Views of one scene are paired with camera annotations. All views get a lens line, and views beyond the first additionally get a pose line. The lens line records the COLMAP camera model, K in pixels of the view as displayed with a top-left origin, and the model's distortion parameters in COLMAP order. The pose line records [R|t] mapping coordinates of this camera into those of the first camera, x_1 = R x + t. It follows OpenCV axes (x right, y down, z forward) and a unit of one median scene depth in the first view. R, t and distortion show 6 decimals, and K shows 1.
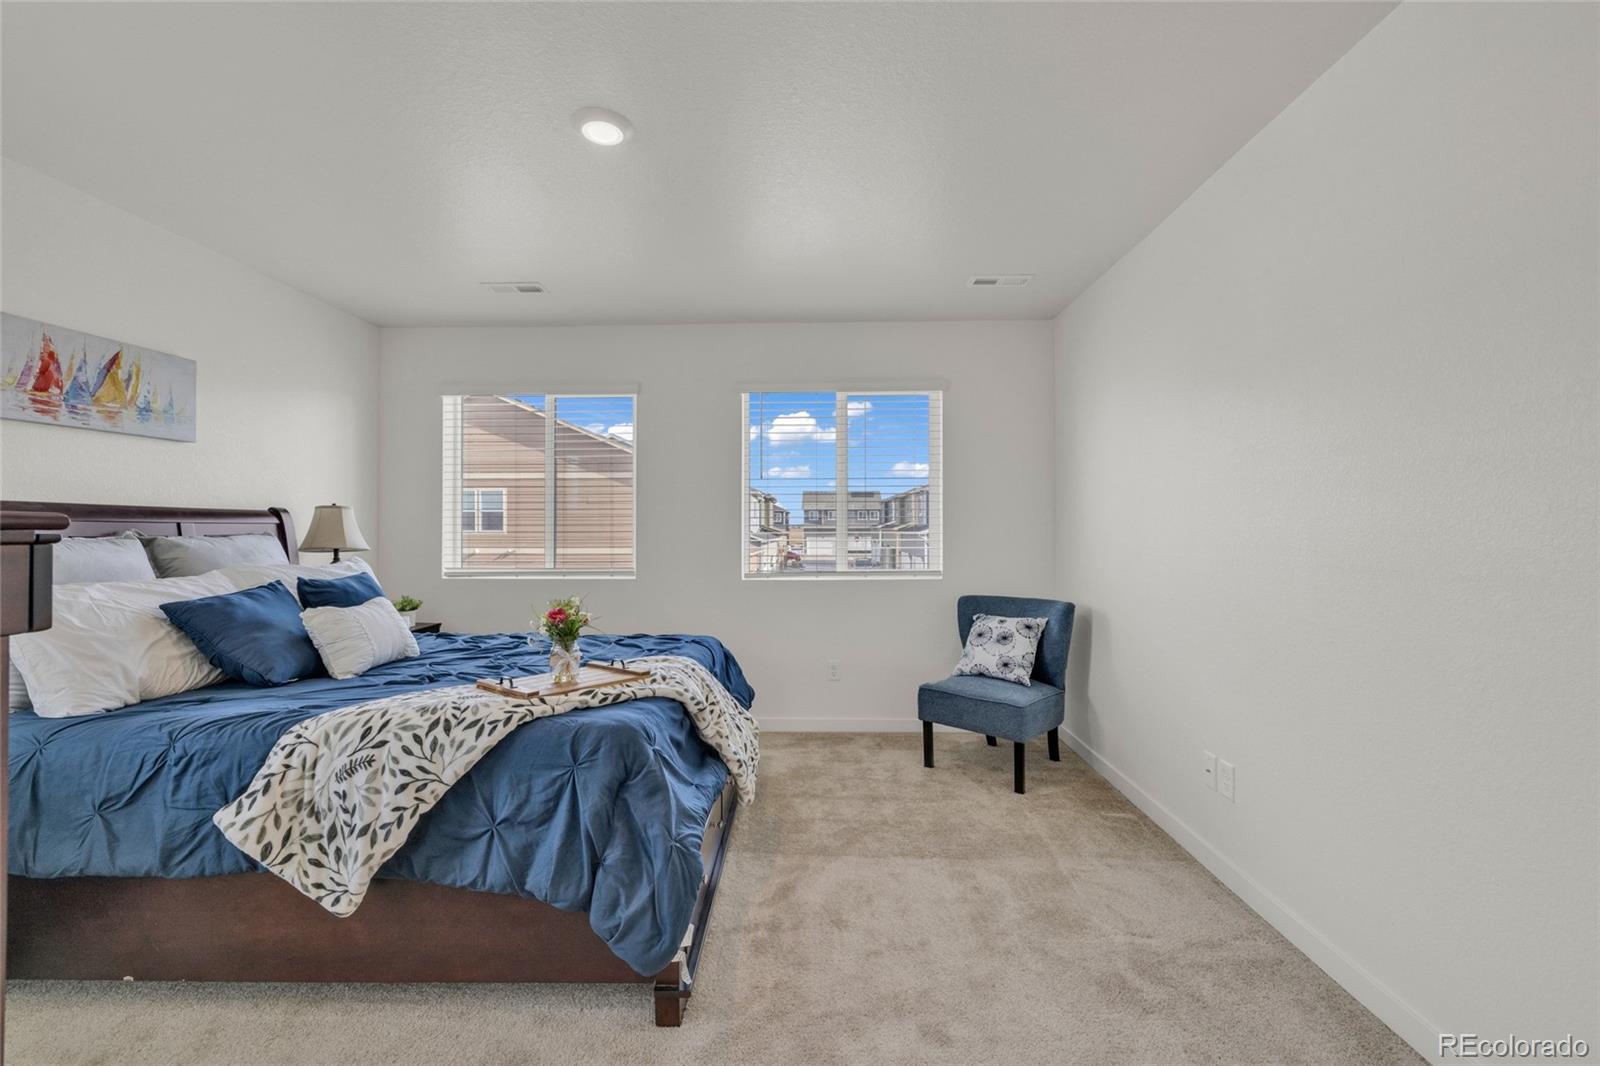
lens RADIAL K [[666.3, 0, 797.2], [0, 666.3, 528.7], [0, 0, 1]] dist [-0.003590, 0.000172]
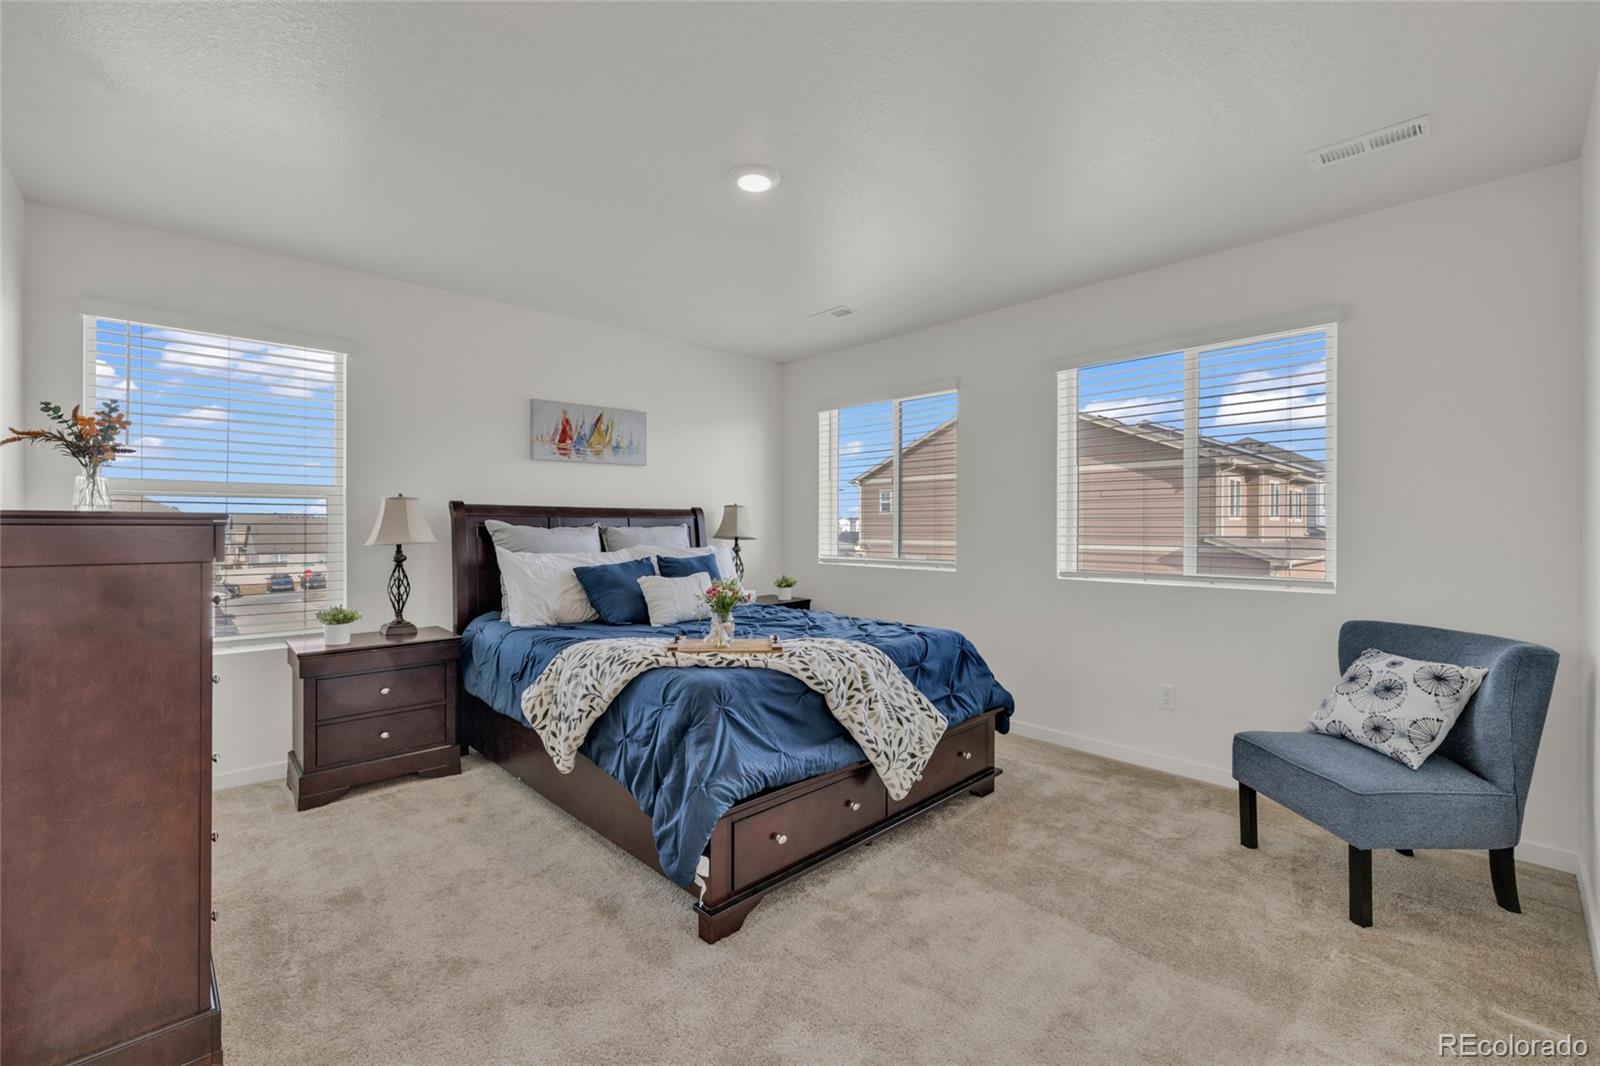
lens RADIAL K [[666.3, 0, 796.9], [0, 666.3, 528.6], [0, 0, 1]] dist [-0.003590, 0.000172]
pose [[0.709631, 0.005807, -0.704549, 0.486430], [-0.000291, 0.999968, 0.007949, 0.003163], [0.704573, -0.005436, 0.709611, 0.180004]]
